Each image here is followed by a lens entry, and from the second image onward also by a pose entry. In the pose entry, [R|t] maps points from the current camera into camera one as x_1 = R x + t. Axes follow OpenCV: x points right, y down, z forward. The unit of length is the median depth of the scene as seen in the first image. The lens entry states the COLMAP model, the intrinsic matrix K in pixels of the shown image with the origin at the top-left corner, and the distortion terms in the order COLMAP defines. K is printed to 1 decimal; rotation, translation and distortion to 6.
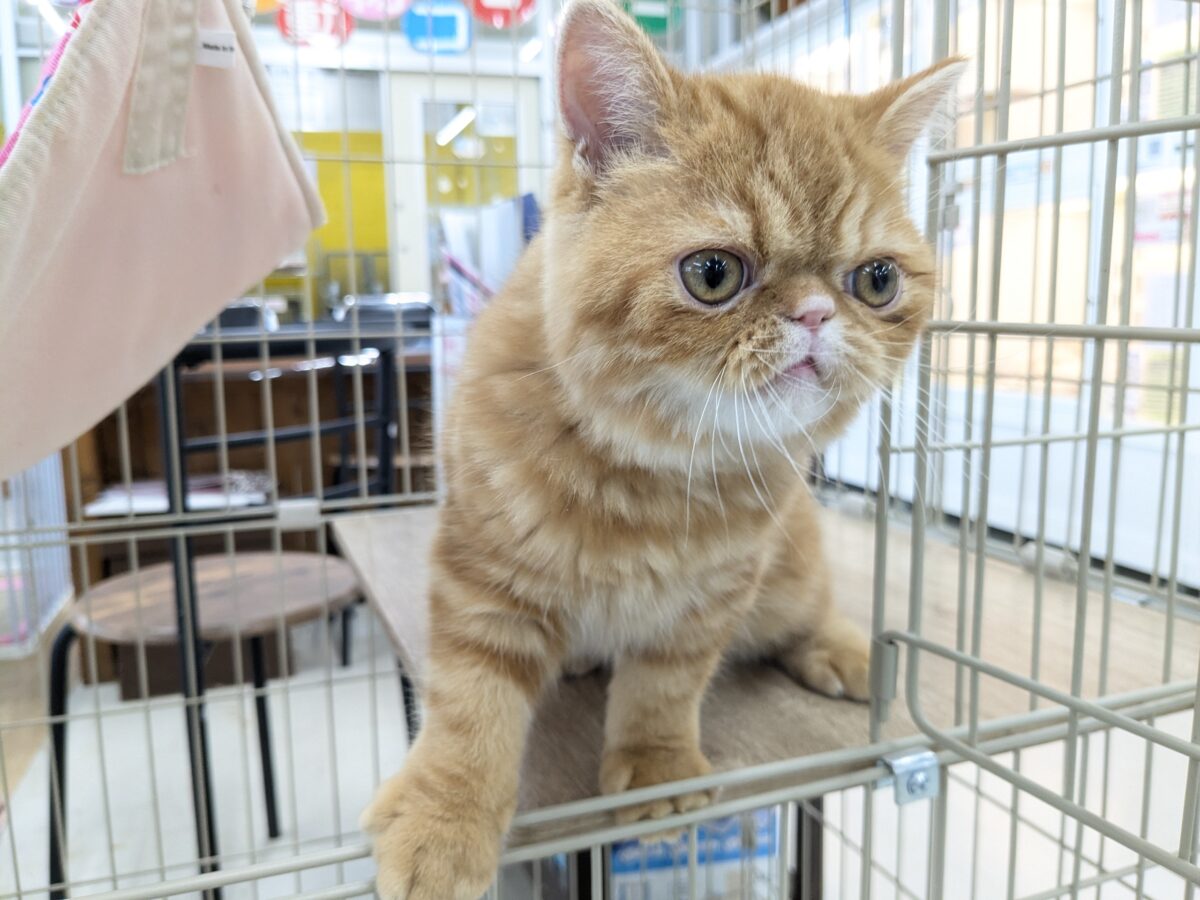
lens RADIAL K [[1045.0, 0, 600.0], [0, 1045.0, 450.0], [0, 0, 1]] dist [-0.011267, -0.003616]
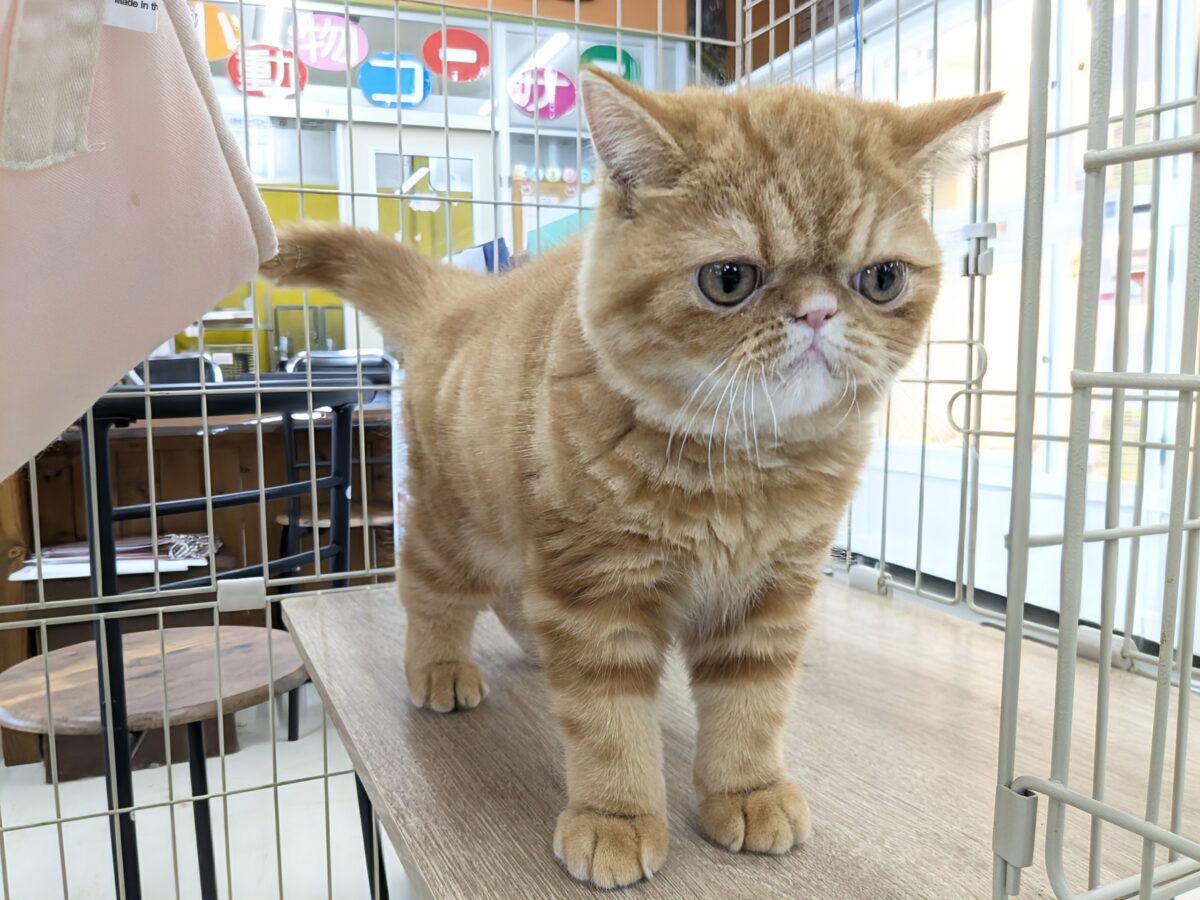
lens RADIAL K [[1013.9, 0, 604.1], [0, 1013.9, 462.9], [0, 0, 1]] dist [-0.004655, -0.015523]
pose [[0.998379, 0.000744, 0.056917, -0.028153], [0.001498, 0.999225, -0.039338, -0.011009], [-0.056902, 0.039360, 0.997604, 0.108421]]
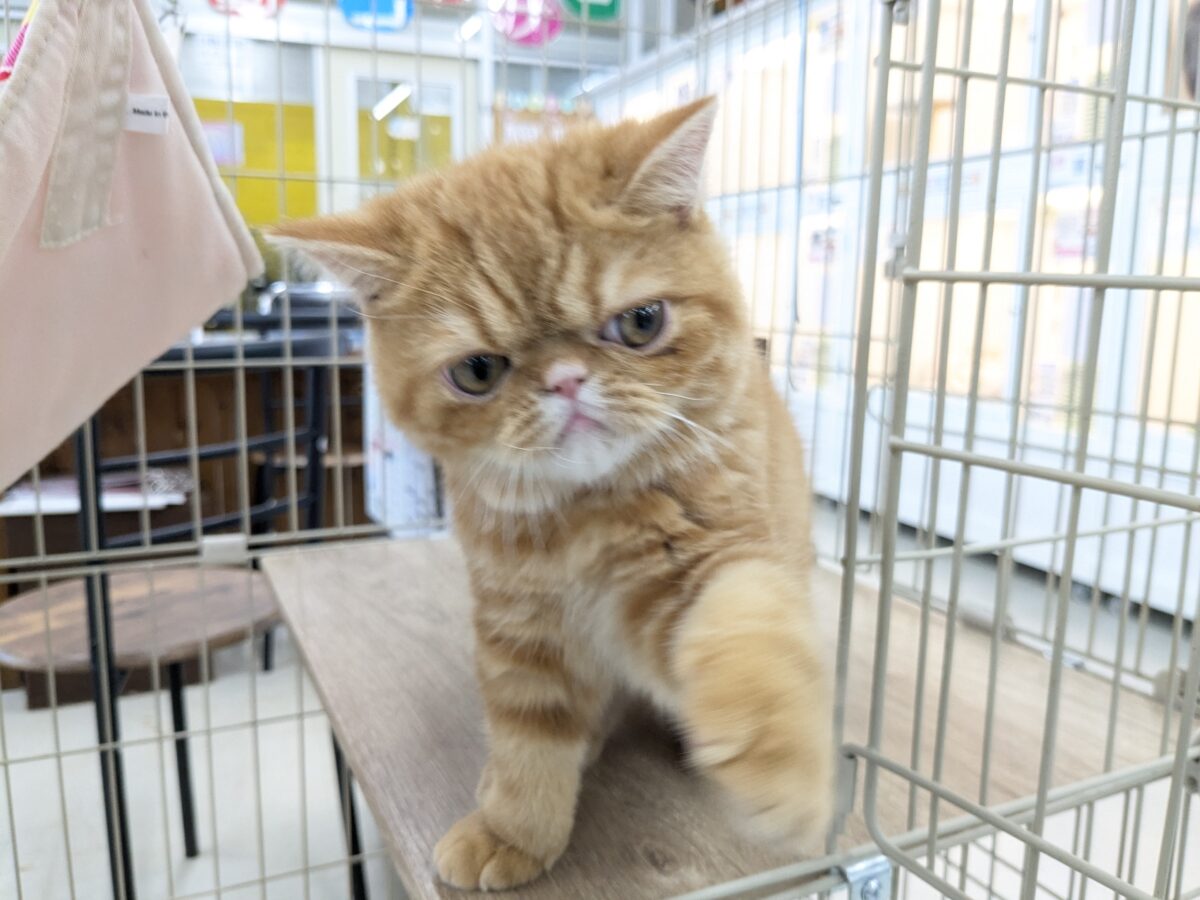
lens RADIAL K [[1040.3, 0, 625.0], [0, 1040.3, 447.0], [0, 0, 1]] dist [-0.009641, -0.012563]
pose [[0.995472, 0.020737, 0.092768, -0.012071], [-0.022910, 0.999486, 0.022422, -0.049925], [-0.092256, -0.024446, 0.995435, 0.020041]]
